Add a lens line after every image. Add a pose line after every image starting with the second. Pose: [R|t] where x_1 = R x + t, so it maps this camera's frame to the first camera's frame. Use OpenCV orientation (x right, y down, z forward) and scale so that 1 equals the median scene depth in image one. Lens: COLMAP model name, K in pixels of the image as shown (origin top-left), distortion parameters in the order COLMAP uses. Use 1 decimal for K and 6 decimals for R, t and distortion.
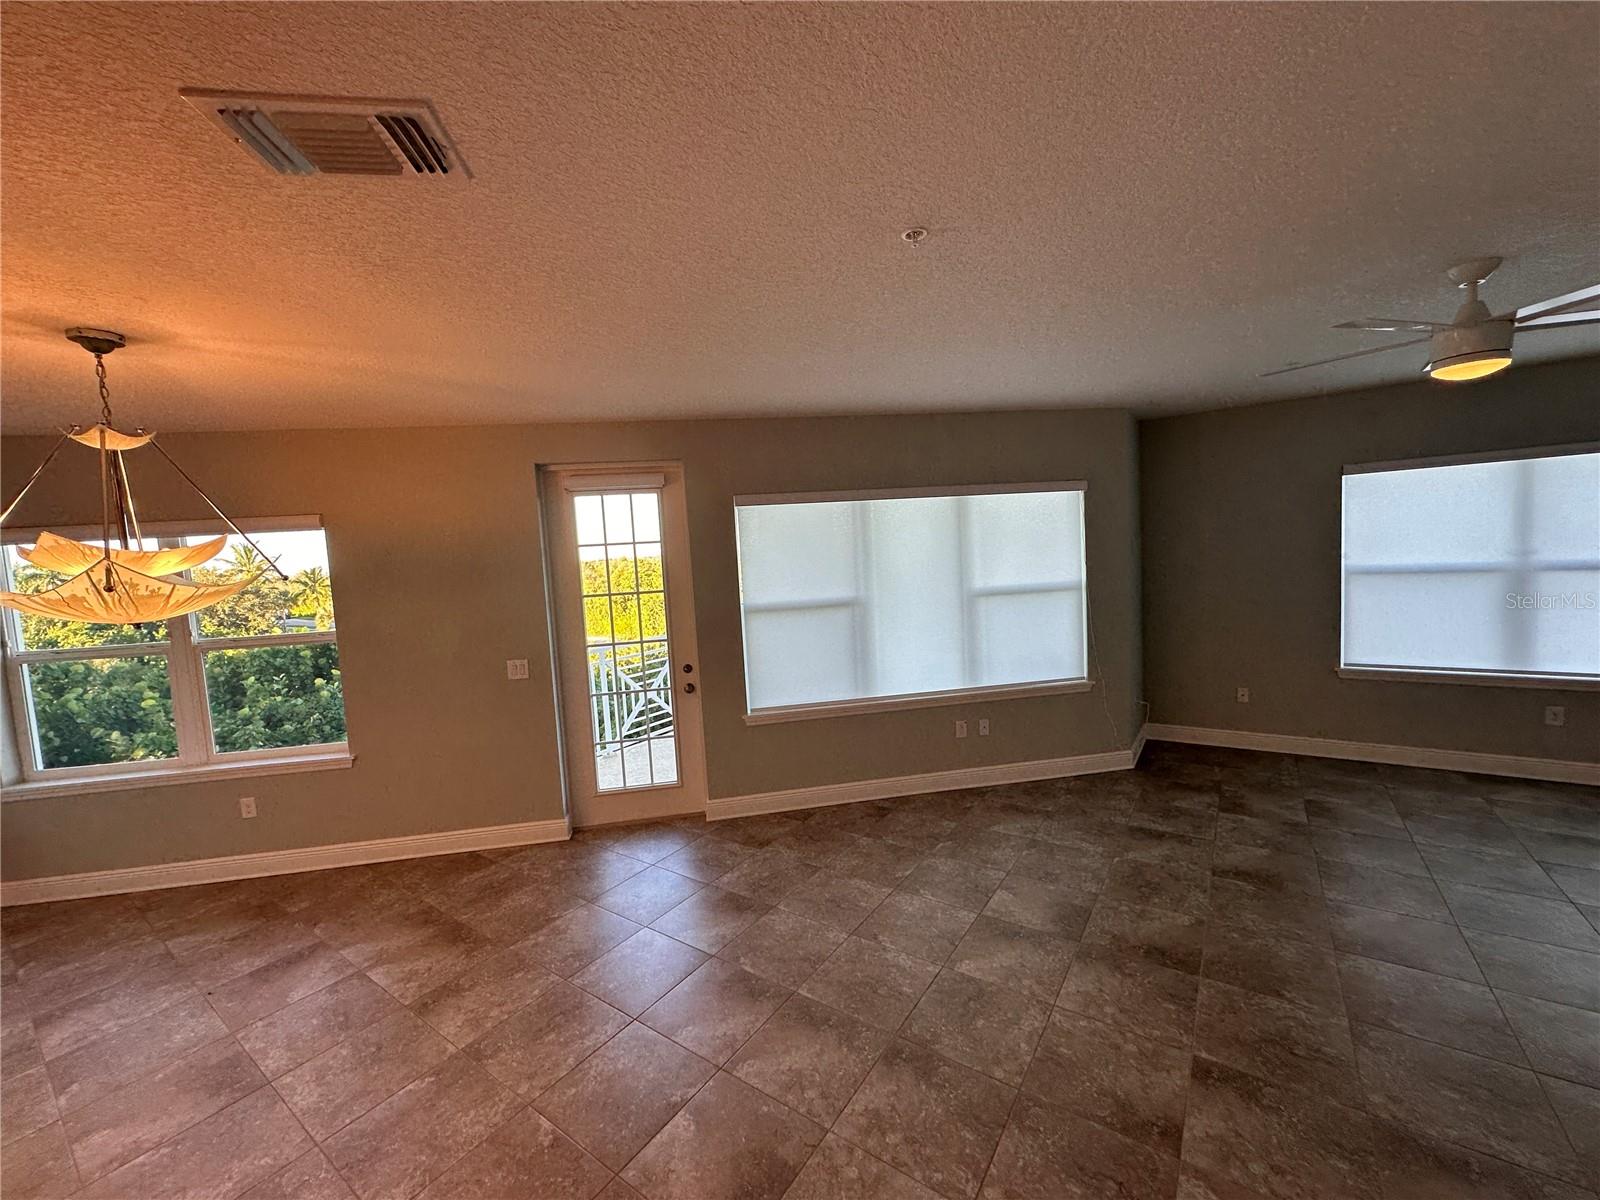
lens RADIAL K [[636.8, 0, 792.5], [0, 636.8, 599.1], [0, 0, 1]] dist [-0.004576, 0.001163]
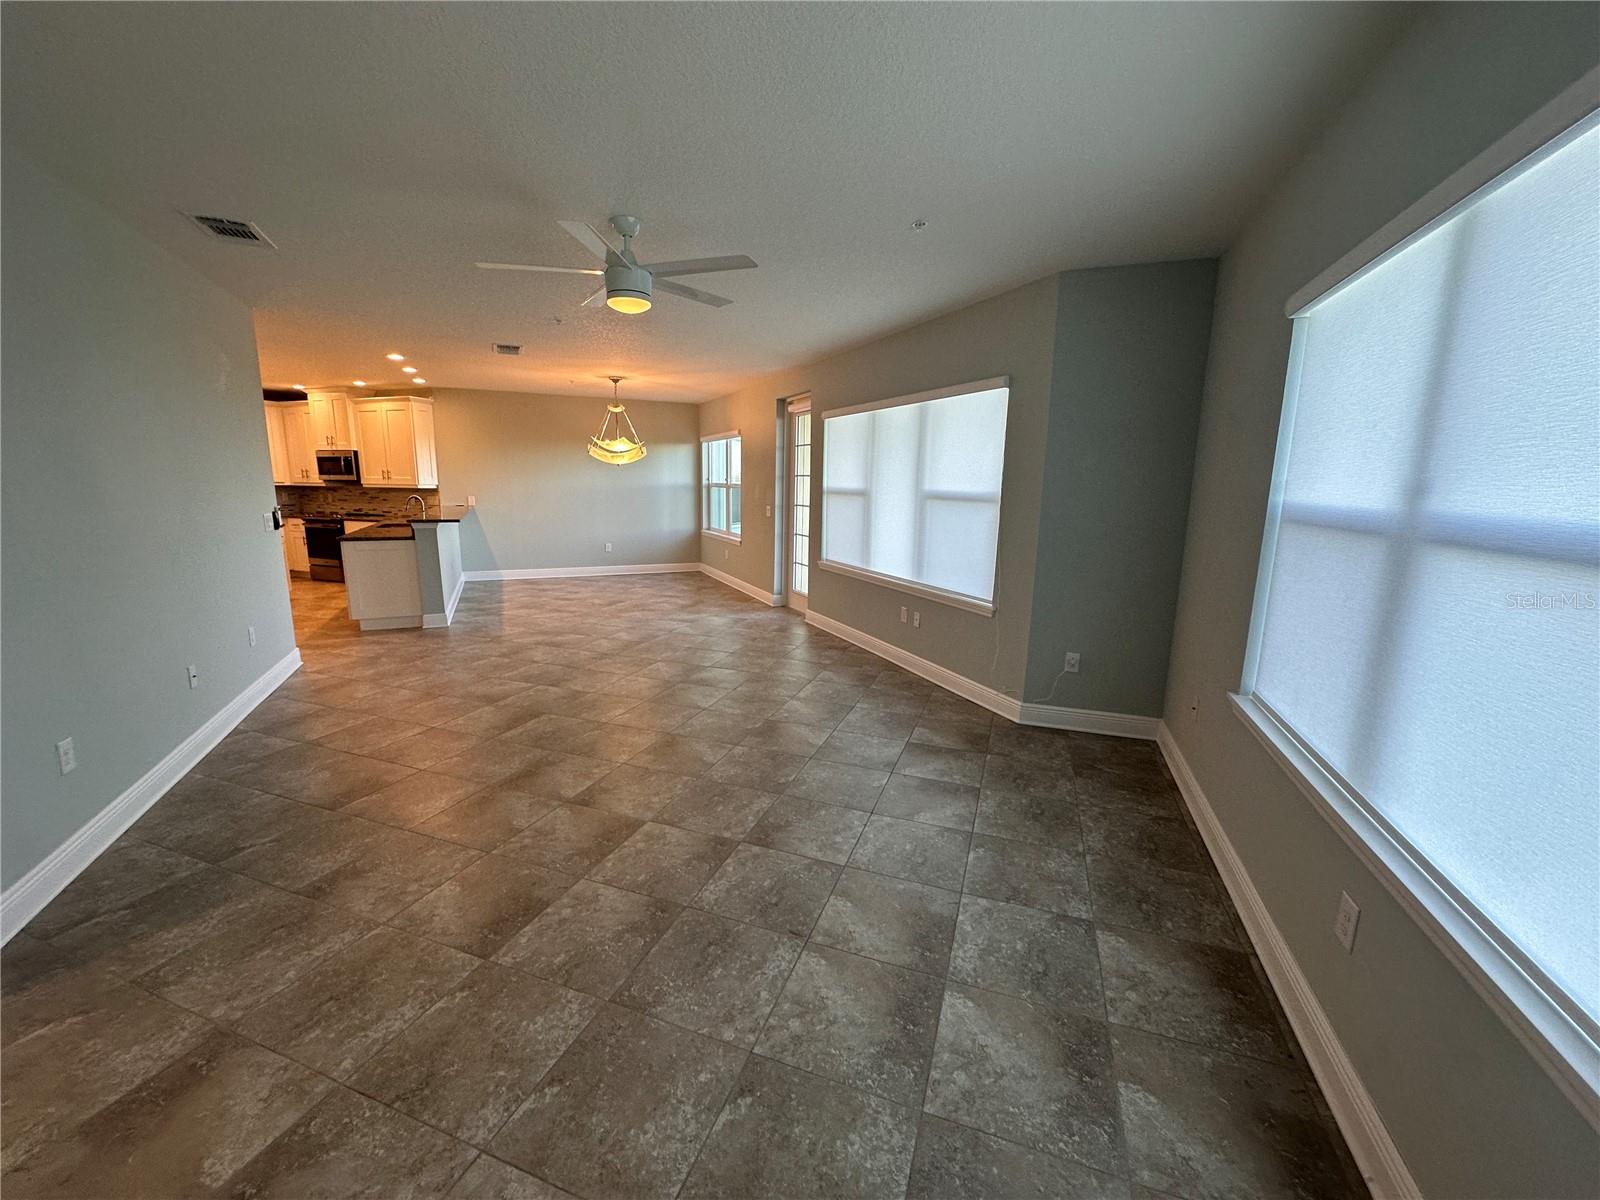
lens RADIAL K [[636.8, 0, 799.9], [0, 636.8, 602.5], [0, 0, 1]] dist [-0.004576, 0.001163]
pose [[0.259388, 0.241310, -0.935140, 1.343531], [-0.105483, 0.969568, 0.220935, -0.050913], [0.959995, 0.041334, 0.276949, 0.533360]]
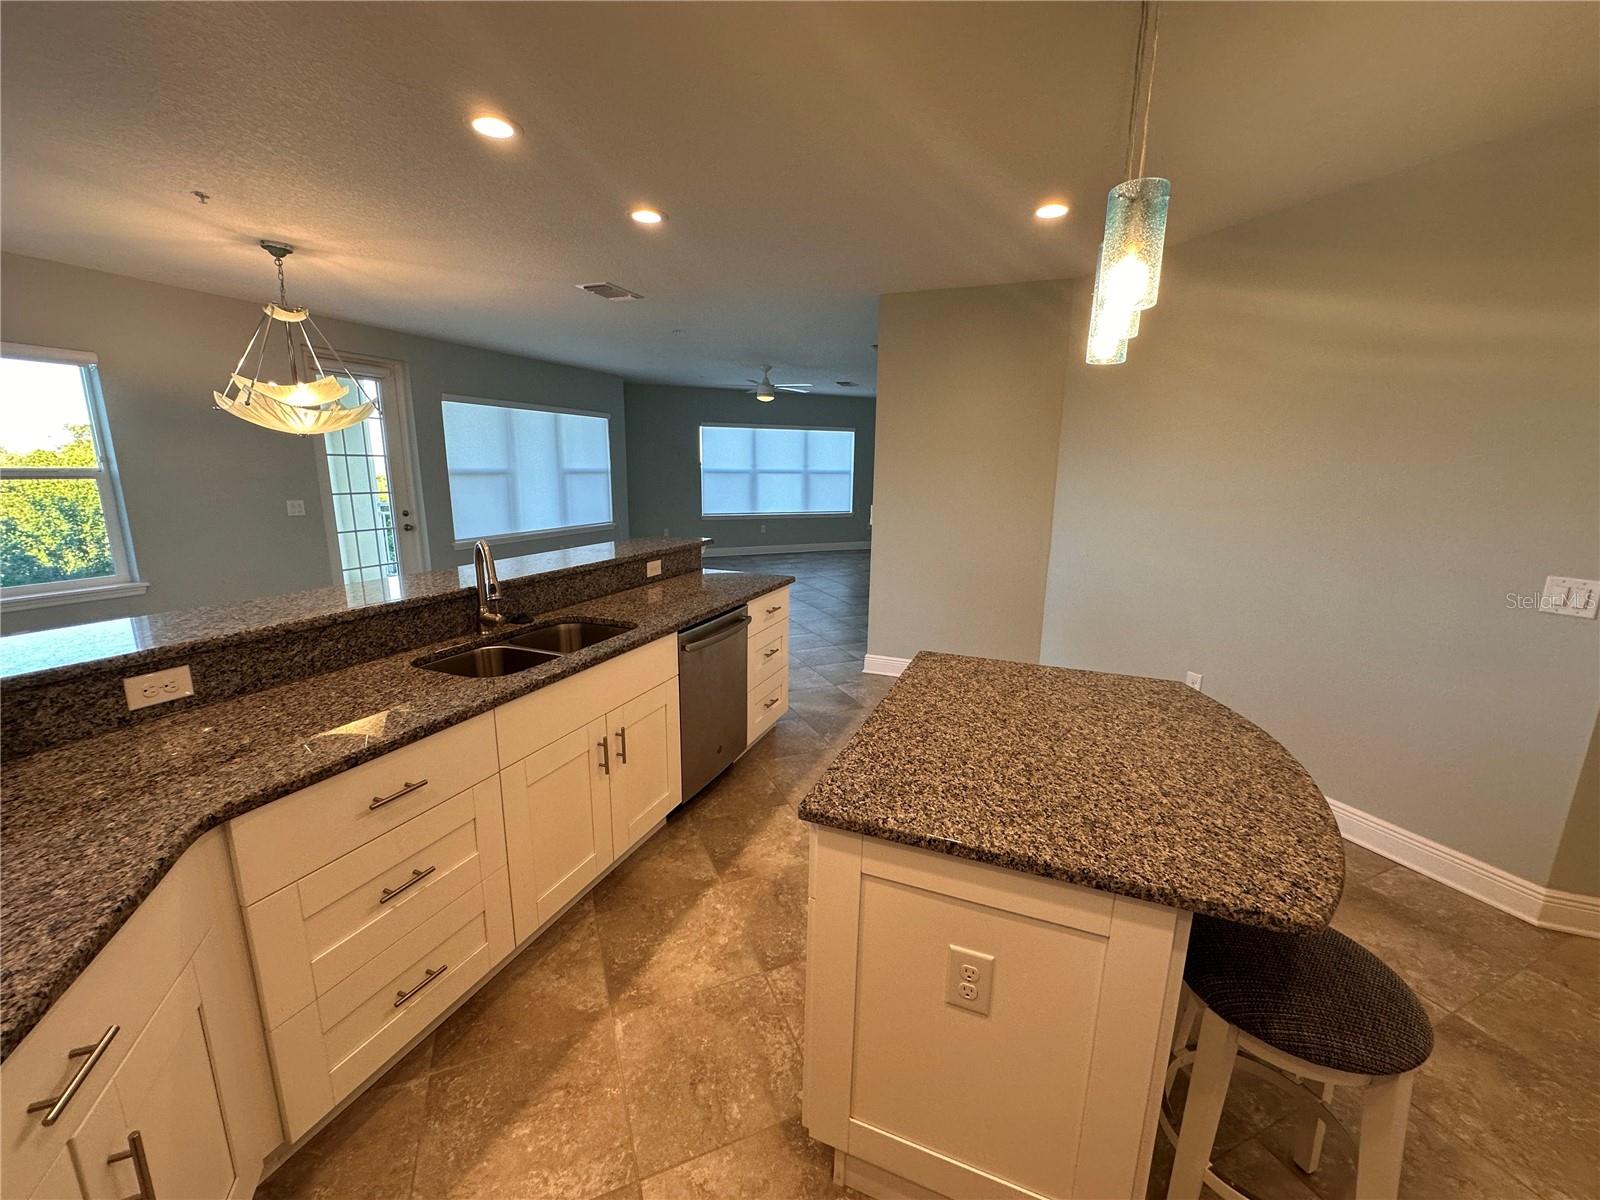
lens RADIAL K [[636.8, 0, 802.0], [0, 636.8, 599.2], [0, 0, 1]] dist [-0.004576, 0.001163]
pose [[0.518911, -0.113987, 0.847194, -0.932822], [0.024322, 0.992637, 0.118658, 0.153691], [-0.854482, -0.040968, 0.517863, -0.492061]]
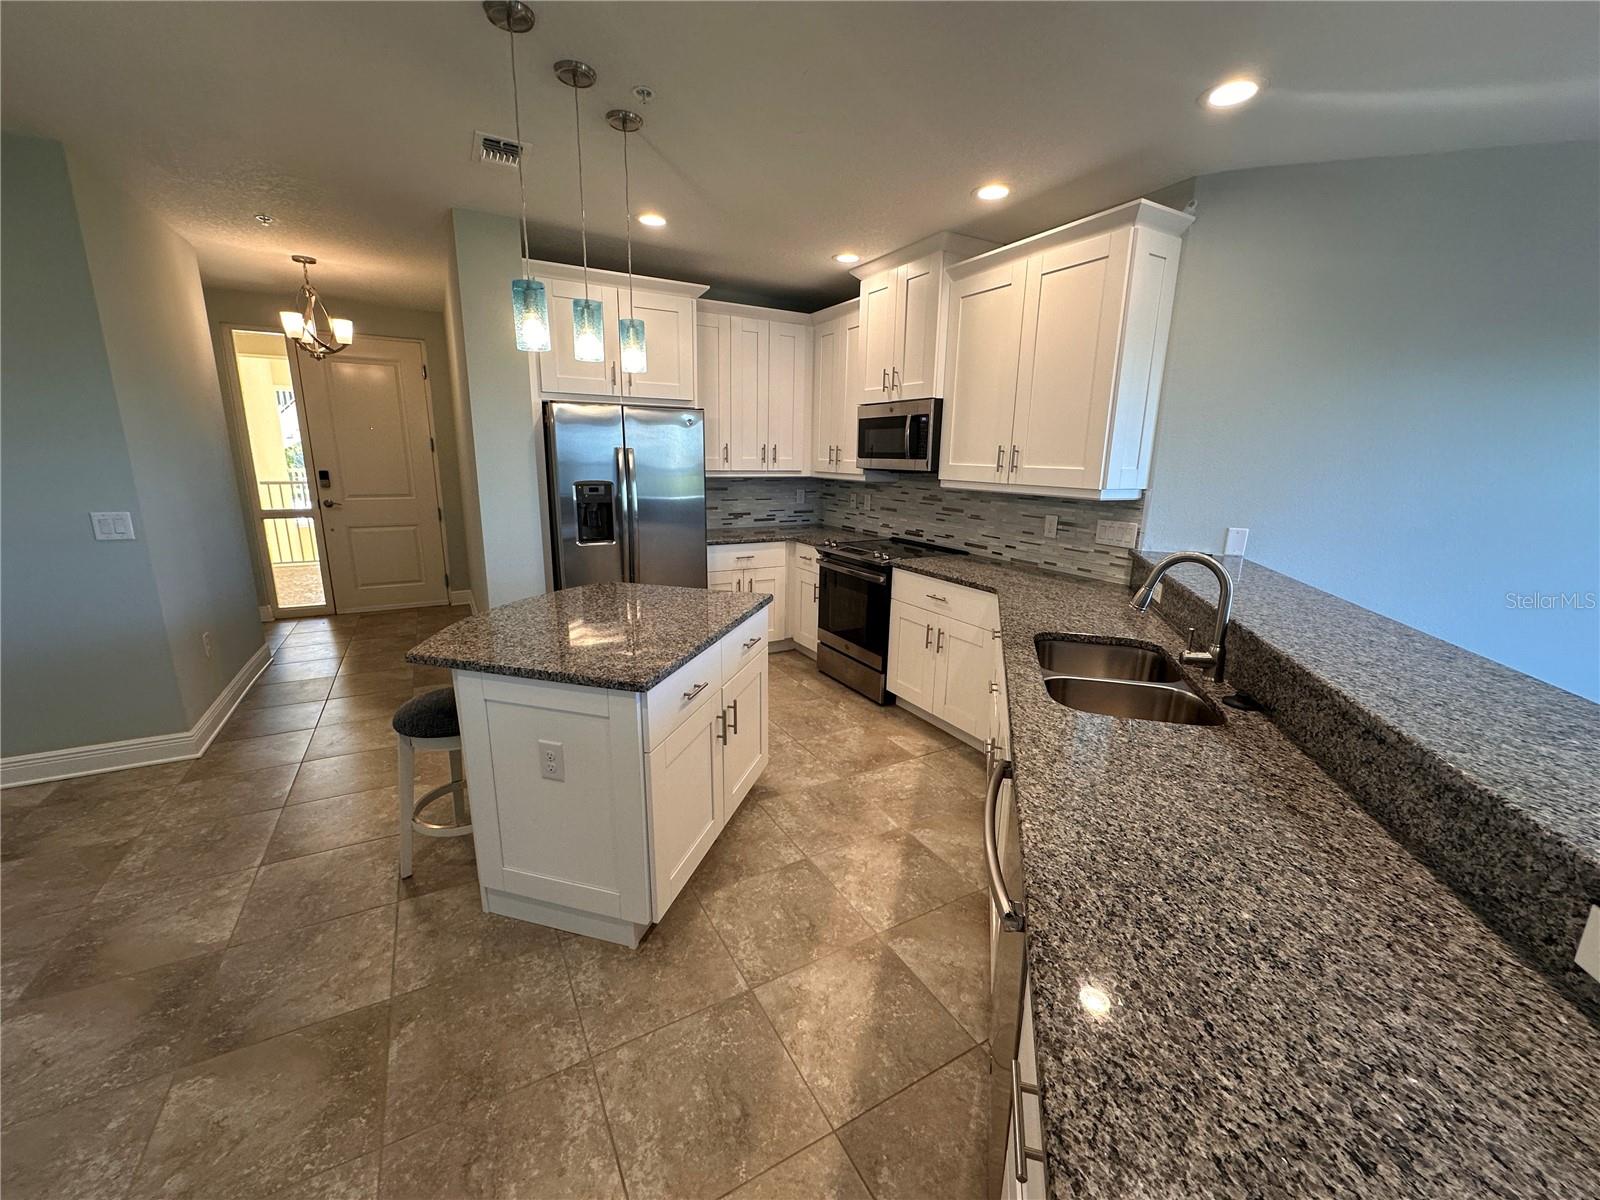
lens RADIAL K [[636.8, 0, 802.0], [0, 636.8, 601.3], [0, 0, 1]] dist [-0.004576, 0.001163]
pose [[-0.424688, 0.254428, -0.868854, -0.160381], [-0.064399, 0.948778, 0.309310, 0.081201], [0.903047, 0.187314, -0.386549, -0.074527]]
